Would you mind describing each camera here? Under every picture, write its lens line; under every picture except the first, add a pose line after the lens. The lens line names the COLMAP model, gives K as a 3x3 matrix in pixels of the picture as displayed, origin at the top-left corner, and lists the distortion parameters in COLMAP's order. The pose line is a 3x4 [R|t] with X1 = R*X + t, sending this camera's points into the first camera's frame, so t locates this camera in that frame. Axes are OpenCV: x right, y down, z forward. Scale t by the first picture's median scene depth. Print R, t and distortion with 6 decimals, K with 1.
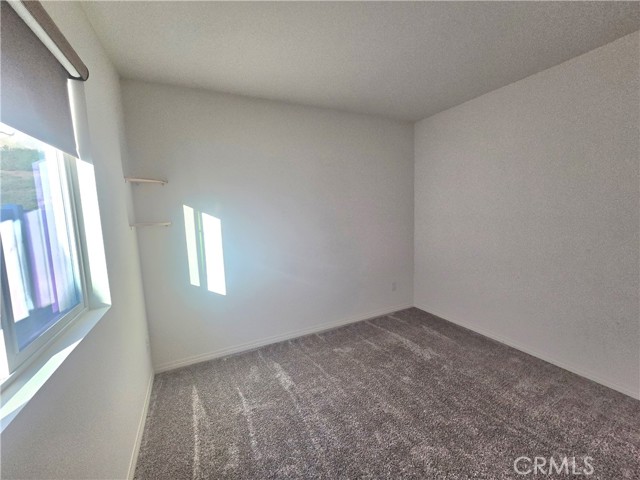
lens RADIAL K [[262.3, 0, 319.6], [0, 262.3, 237.2], [0, 0, 1]] dist [-0.002091, -0.000388]
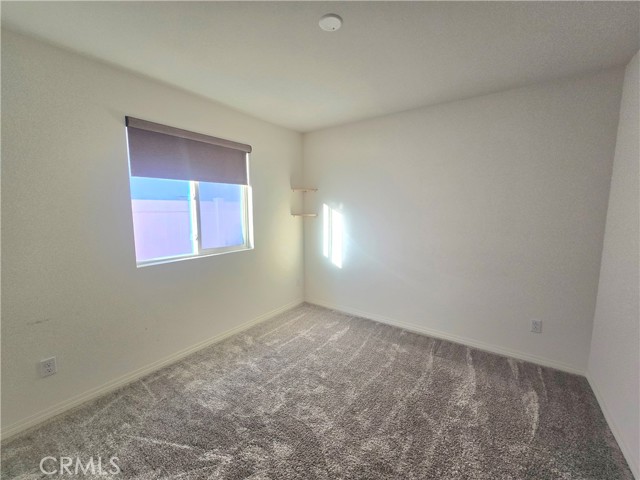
lens RADIAL K [[262.3, 0, 319.6], [0, 262.3, 237.2], [0, 0, 1]] dist [-0.002091, -0.000388]
pose [[0.478452, 0.142616, -0.866455, 0.831684], [-0.111436, 0.988607, 0.101188, -0.080469], [0.871014, 0.048141, 0.488893, 0.210518]]
